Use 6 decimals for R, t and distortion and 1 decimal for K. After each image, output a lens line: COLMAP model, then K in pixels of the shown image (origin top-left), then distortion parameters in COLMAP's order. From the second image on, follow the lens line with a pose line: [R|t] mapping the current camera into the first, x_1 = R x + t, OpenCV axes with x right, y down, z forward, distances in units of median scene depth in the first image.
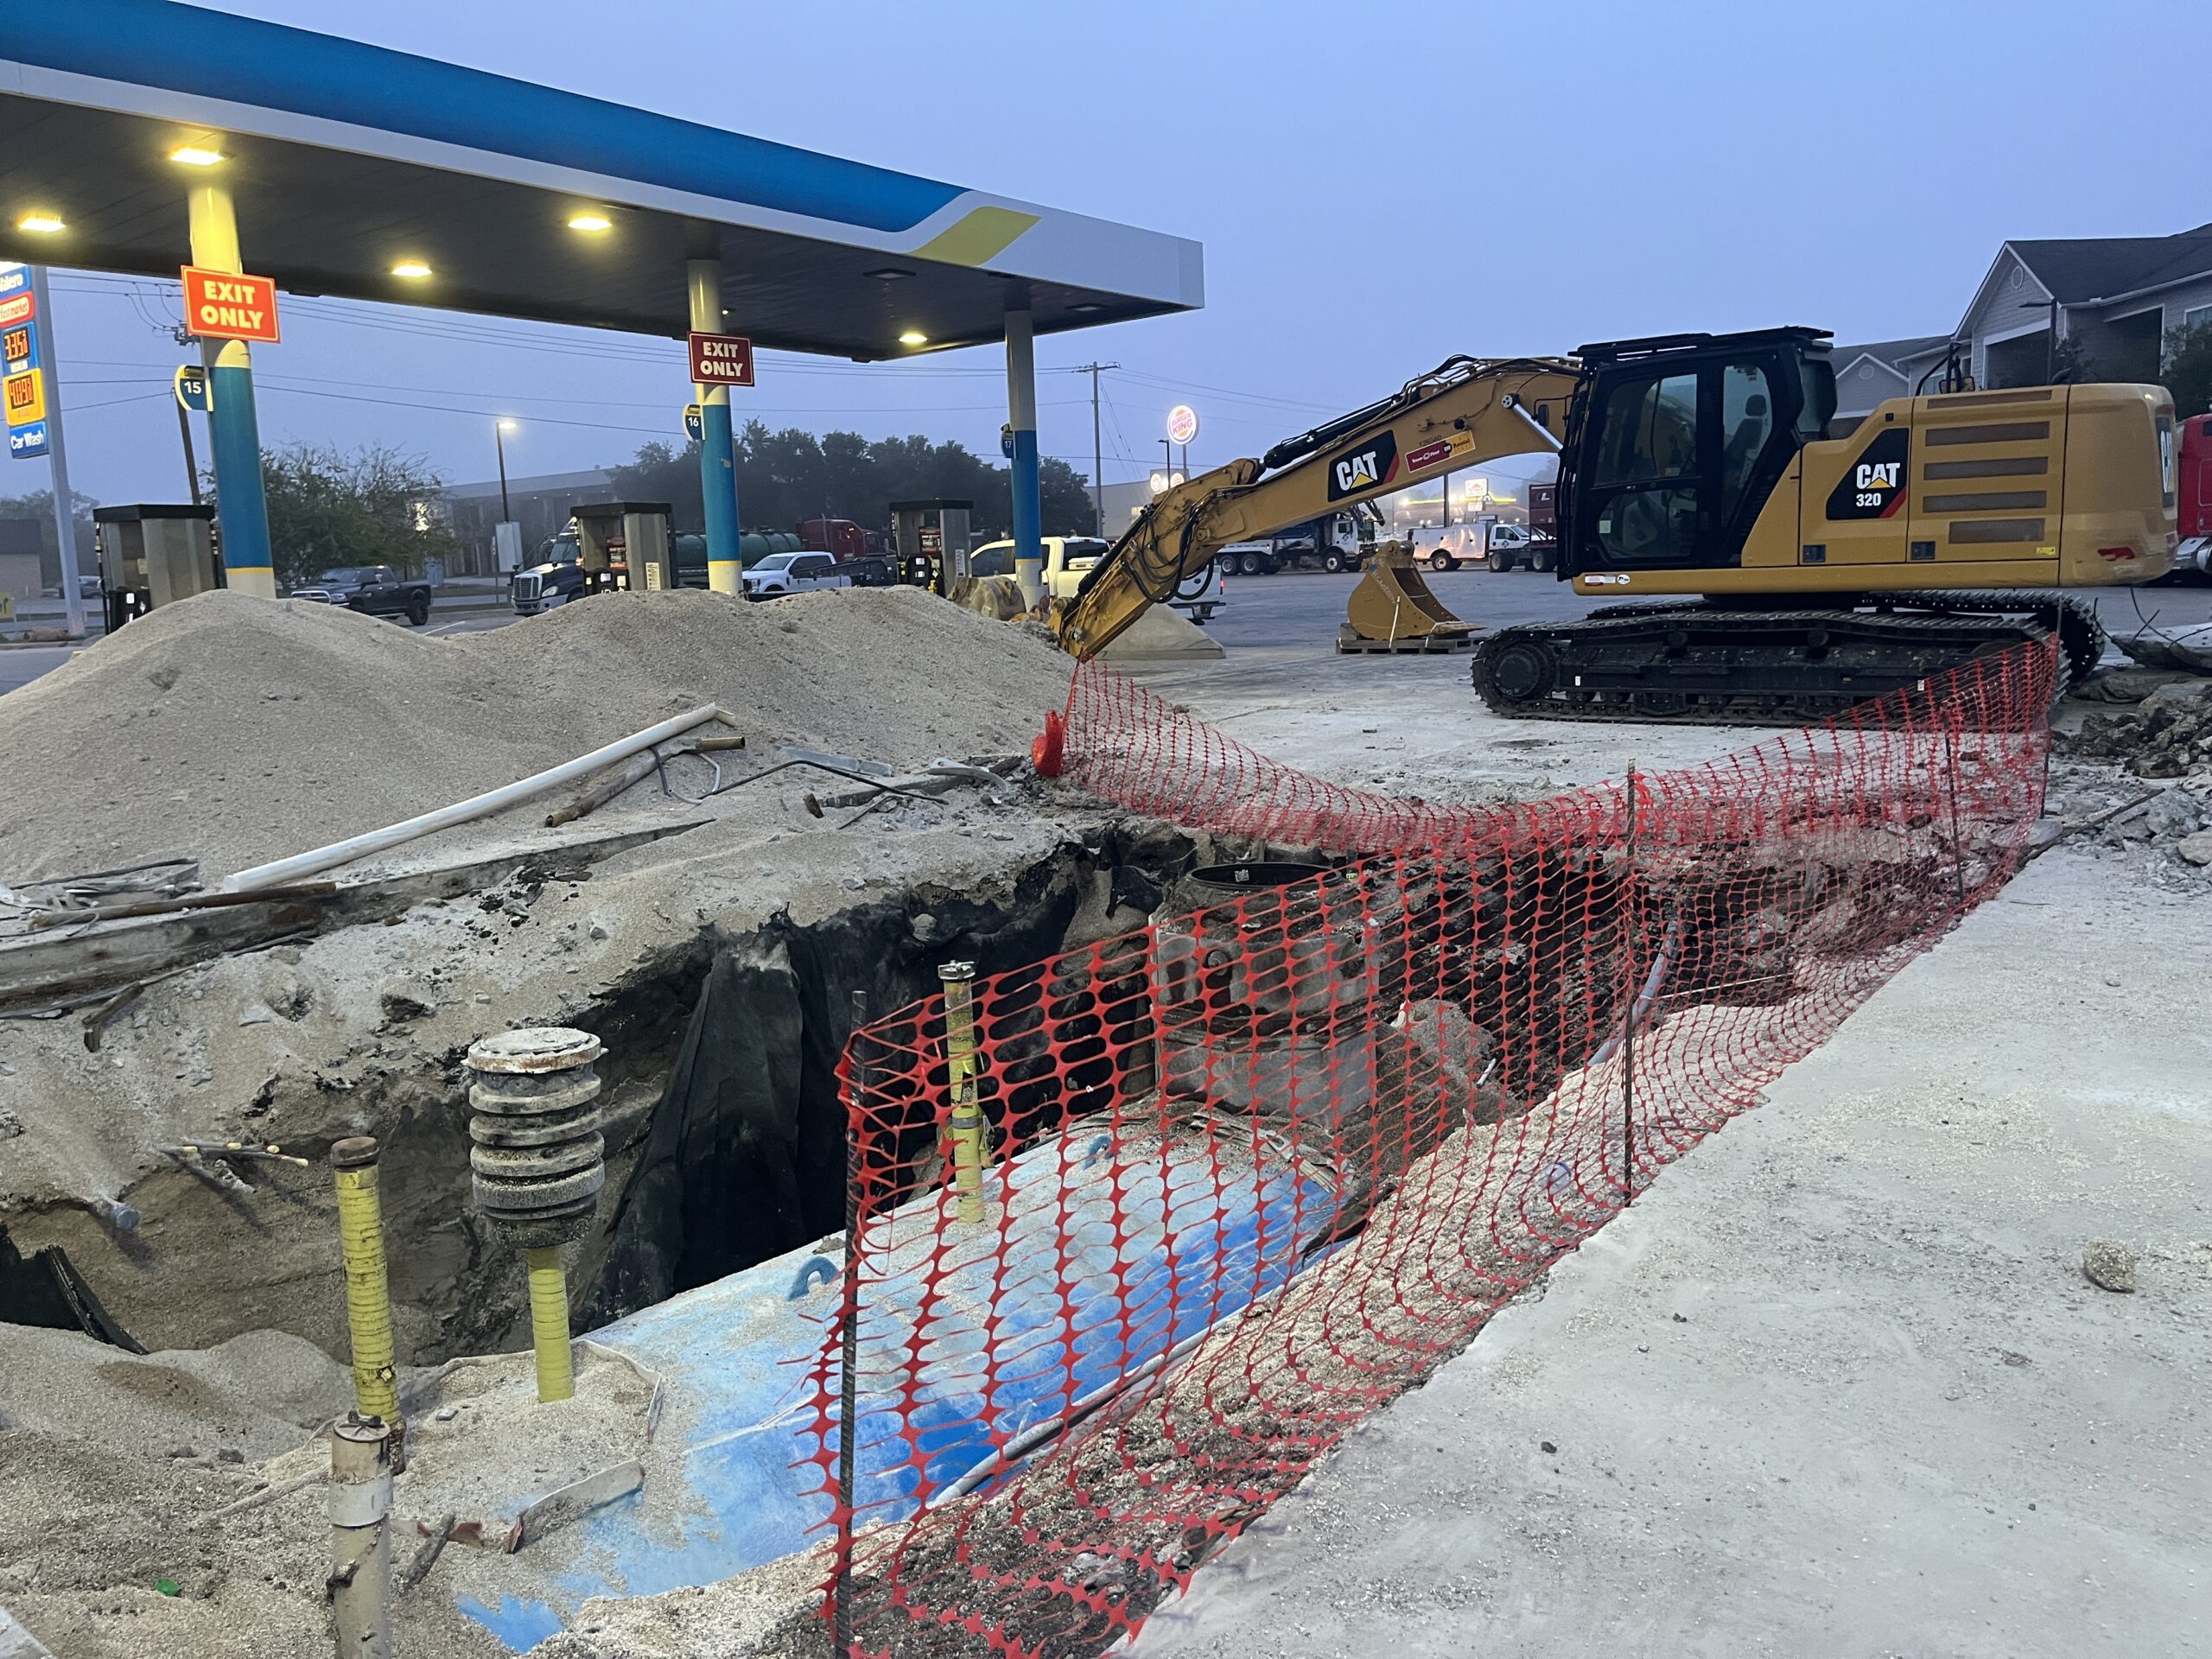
lens RADIAL K [[1586.9, 0, 1106.0], [0, 1586.9, 829.5], [0, 0, 1]] dist [-0.002252, -0.004877]
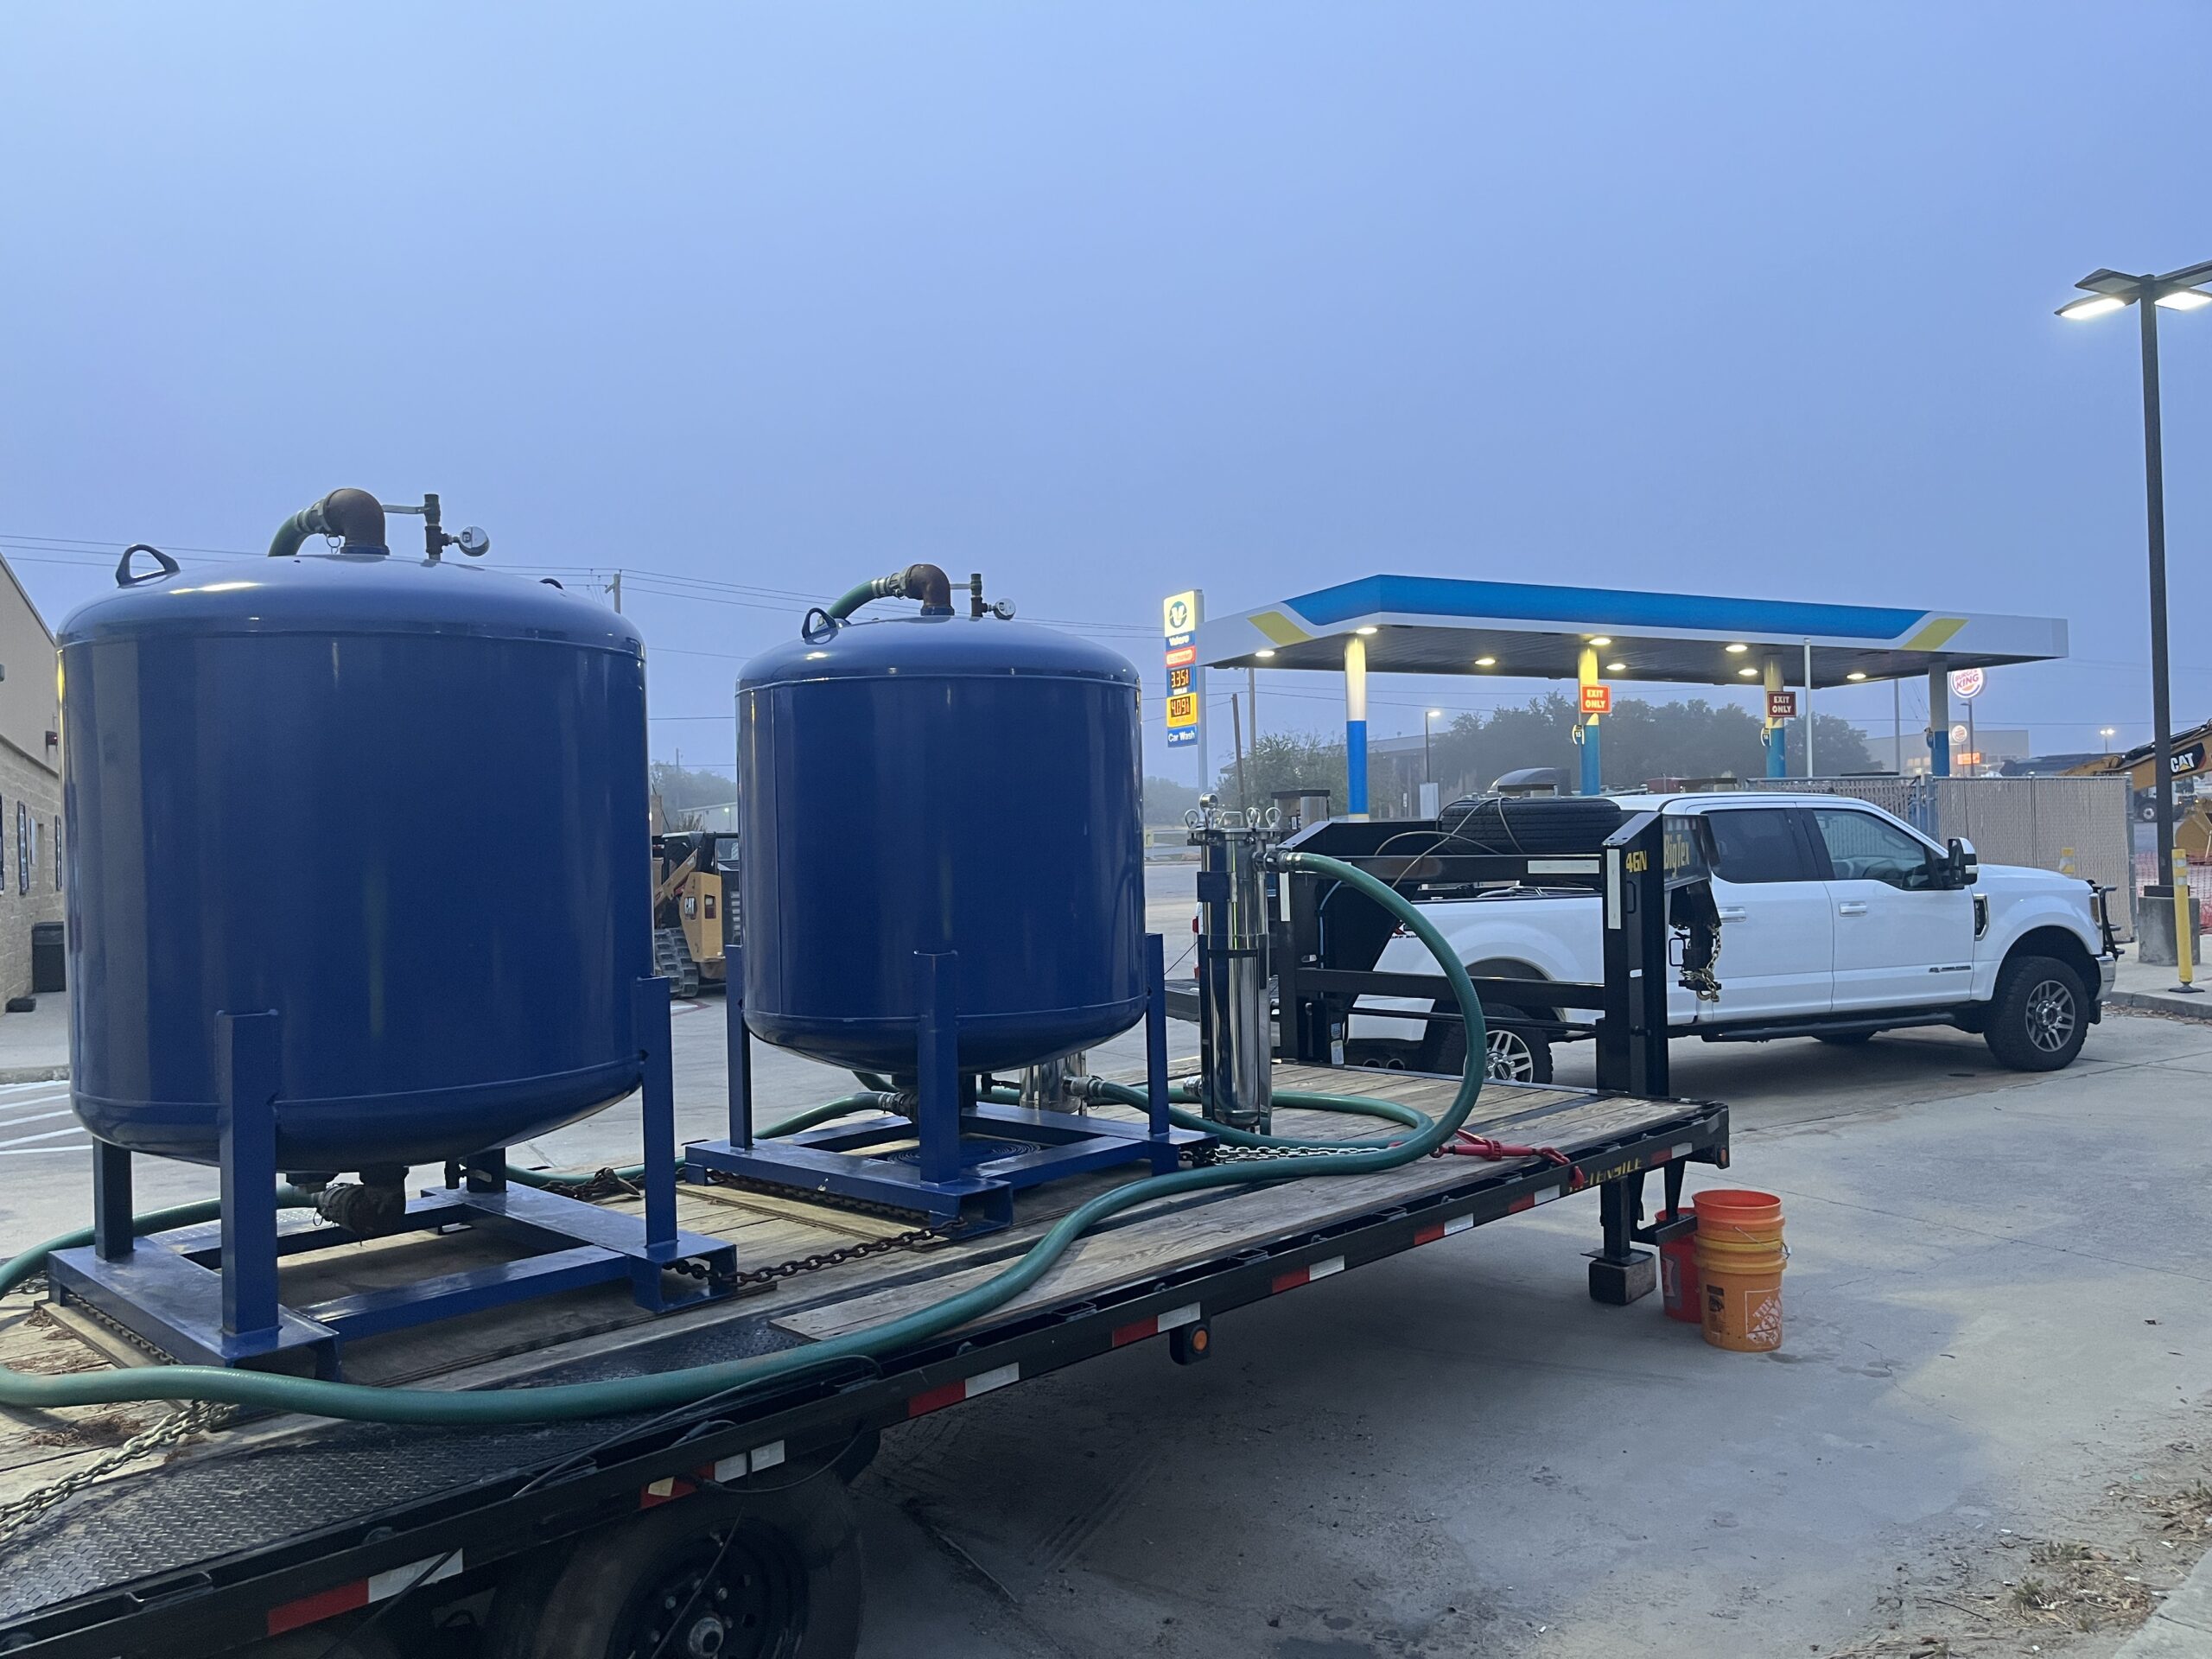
lens RADIAL K [[1586.9, 0, 1106.0], [0, 1586.9, 829.5], [0, 0, 1]] dist [-0.002252, -0.004877]
pose [[0.905318, 0.002642, -0.424727, -0.094965], [-0.069288, 0.987504, -0.141547, 0.100156], [0.419045, 0.157573, 0.894188, -0.574262]]
